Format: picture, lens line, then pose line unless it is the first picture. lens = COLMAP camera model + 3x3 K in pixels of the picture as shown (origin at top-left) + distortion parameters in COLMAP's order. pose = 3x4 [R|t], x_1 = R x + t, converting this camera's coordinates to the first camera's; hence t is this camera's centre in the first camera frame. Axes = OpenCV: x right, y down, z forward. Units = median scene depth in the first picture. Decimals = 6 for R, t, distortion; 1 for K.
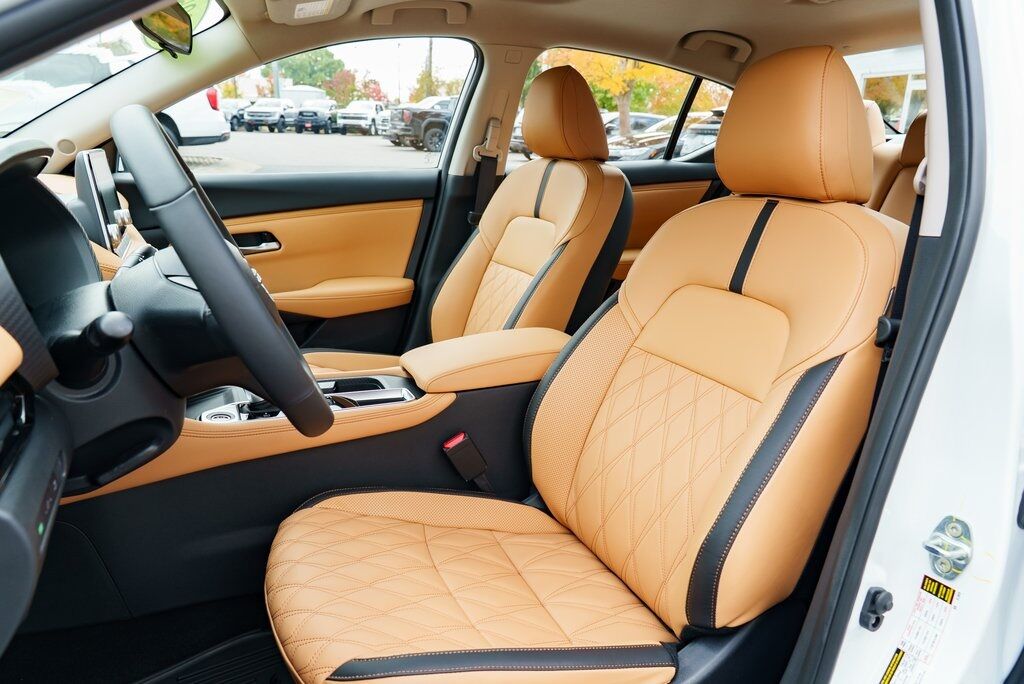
lens RADIAL K [[697.6, 0, 510.8], [0, 697.6, 347.2], [0, 0, 1]] dist [-0.018757, 0.009426]
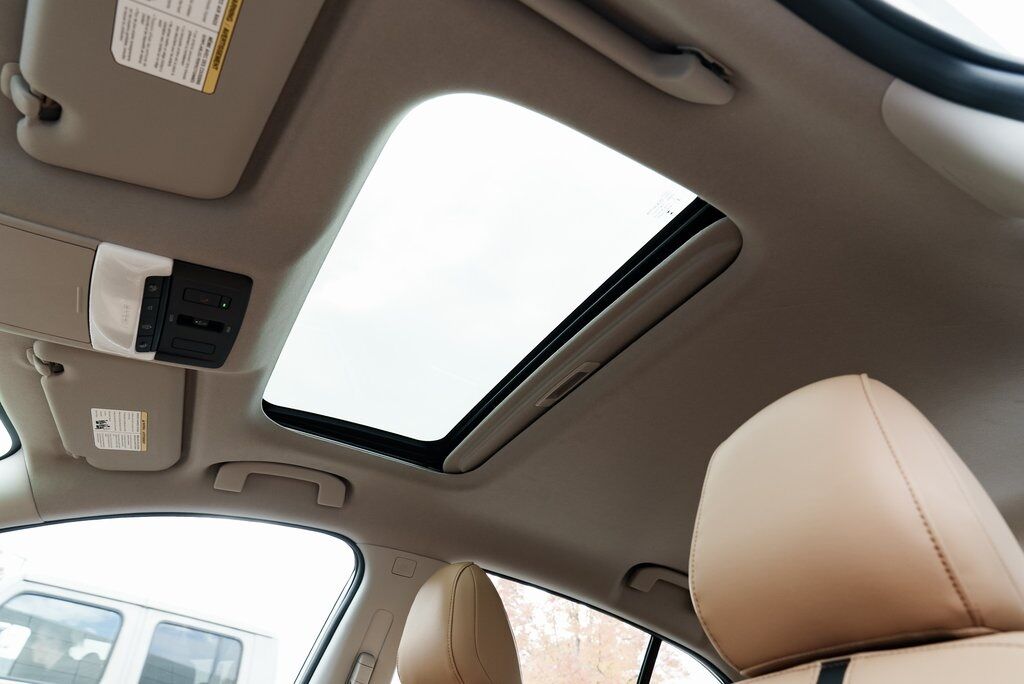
lens RADIAL K [[697.6, 0, 510.8], [0, 697.6, 347.2], [0, 0, 1]] dist [-0.018757, 0.009426]
pose [[0.996274, 0.084213, 0.018620, 0.079966], [-0.038393, 0.626359, -0.778589, 0.011131], [-0.077230, 0.774972, 0.627258, 0.325390]]
